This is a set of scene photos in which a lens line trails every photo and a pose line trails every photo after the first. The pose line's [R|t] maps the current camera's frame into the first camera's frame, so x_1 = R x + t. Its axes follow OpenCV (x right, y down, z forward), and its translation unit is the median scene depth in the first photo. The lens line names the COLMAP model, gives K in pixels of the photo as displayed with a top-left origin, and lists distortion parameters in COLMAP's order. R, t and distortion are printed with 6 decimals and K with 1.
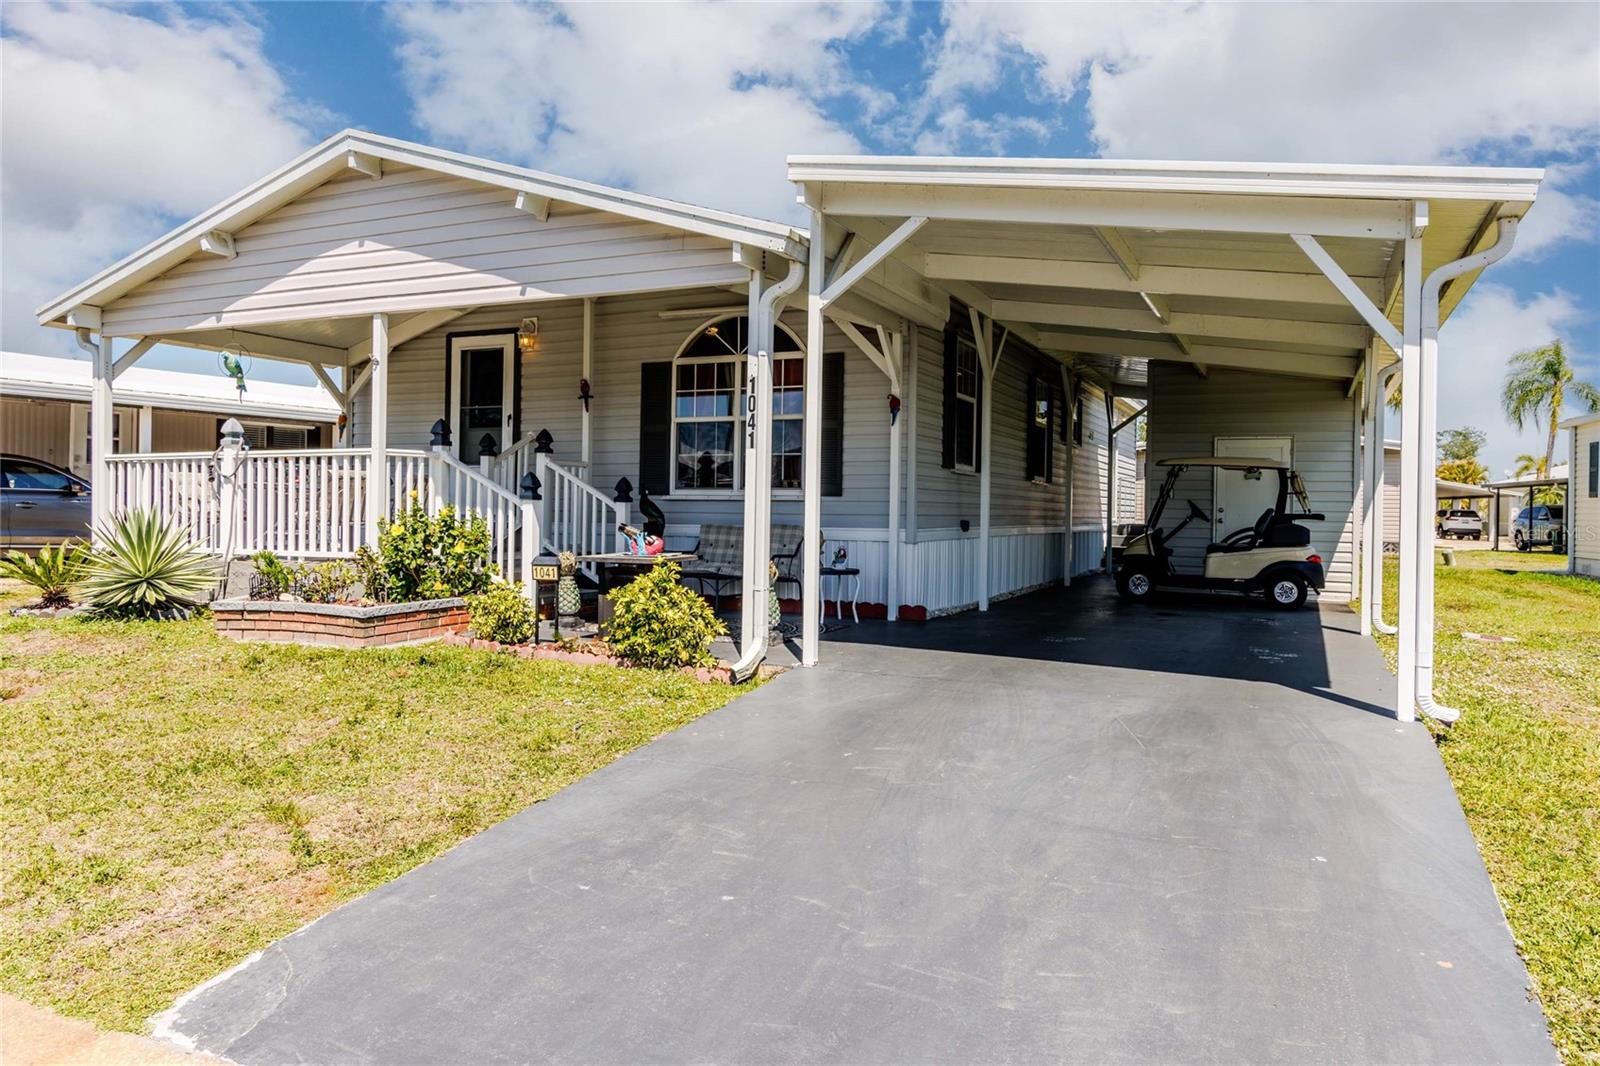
lens RADIAL K [[1087.0, 0, 805.2], [0, 1087.0, 518.0], [0, 0, 1]] dist [0.001459, 0.005354]
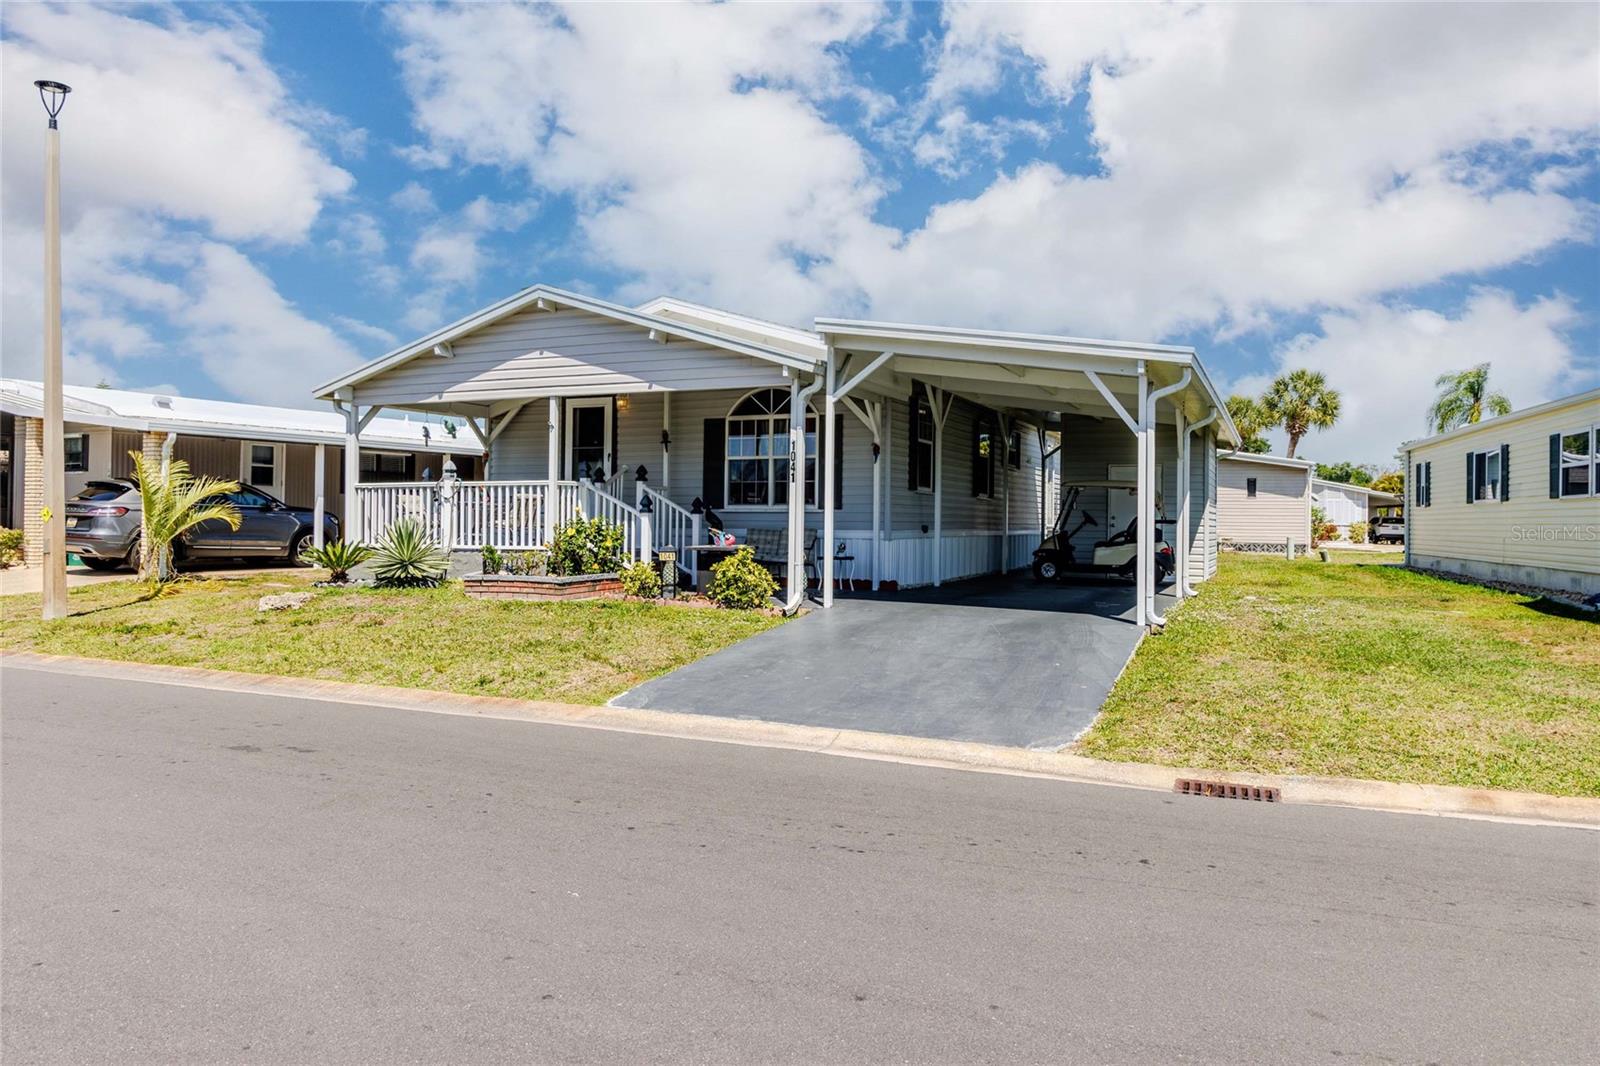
lens RADIAL K [[1087.0, 0, 799.7], [0, 1087.0, 520.9], [0, 0, 1]] dist [0.001459, 0.005354]
pose [[0.999938, -0.003729, 0.010446, -0.043799], [0.003800, 0.999970, -0.006748, 0.006598], [-0.010420, 0.006787, 0.999923, -0.553001]]
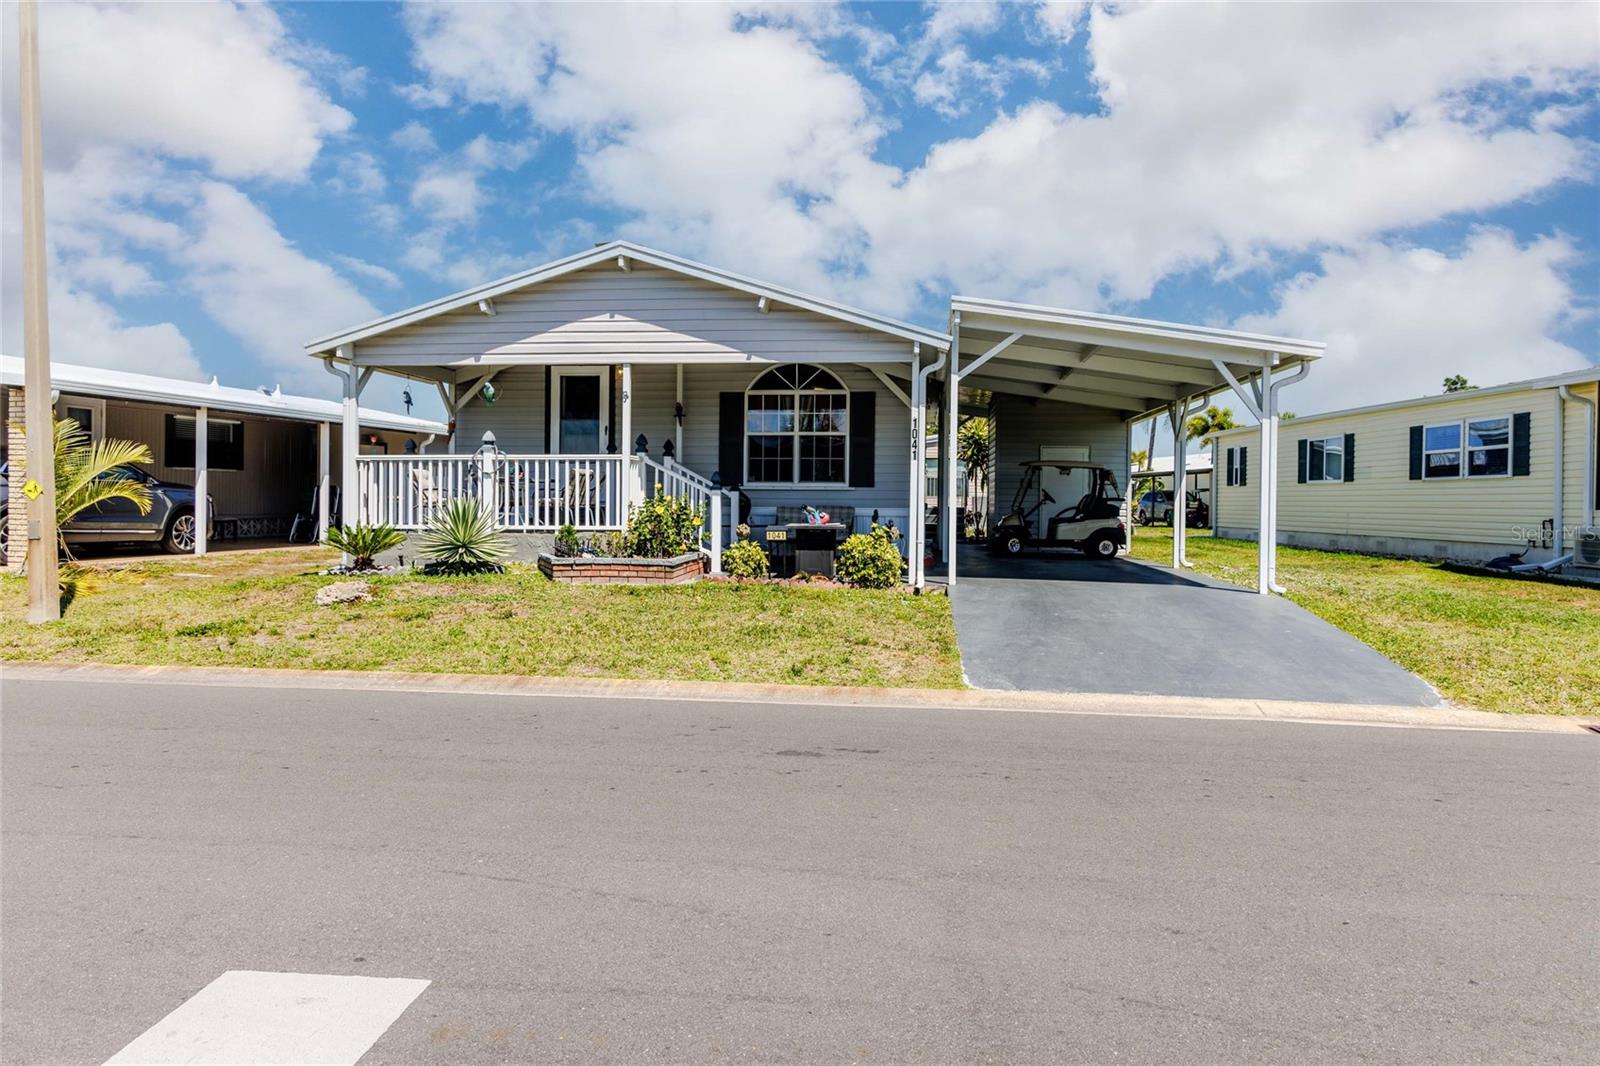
lens RADIAL K [[1087.0, 0, 799.6], [0, 1087.0, 526.6], [0, 0, 1]] dist [0.001459, 0.005354]
pose [[0.950145, -0.011842, 0.311584, -0.581774], [0.005413, 0.999754, 0.021489, 0.002175], [-0.311762, -0.018731, 0.949976, -0.440053]]
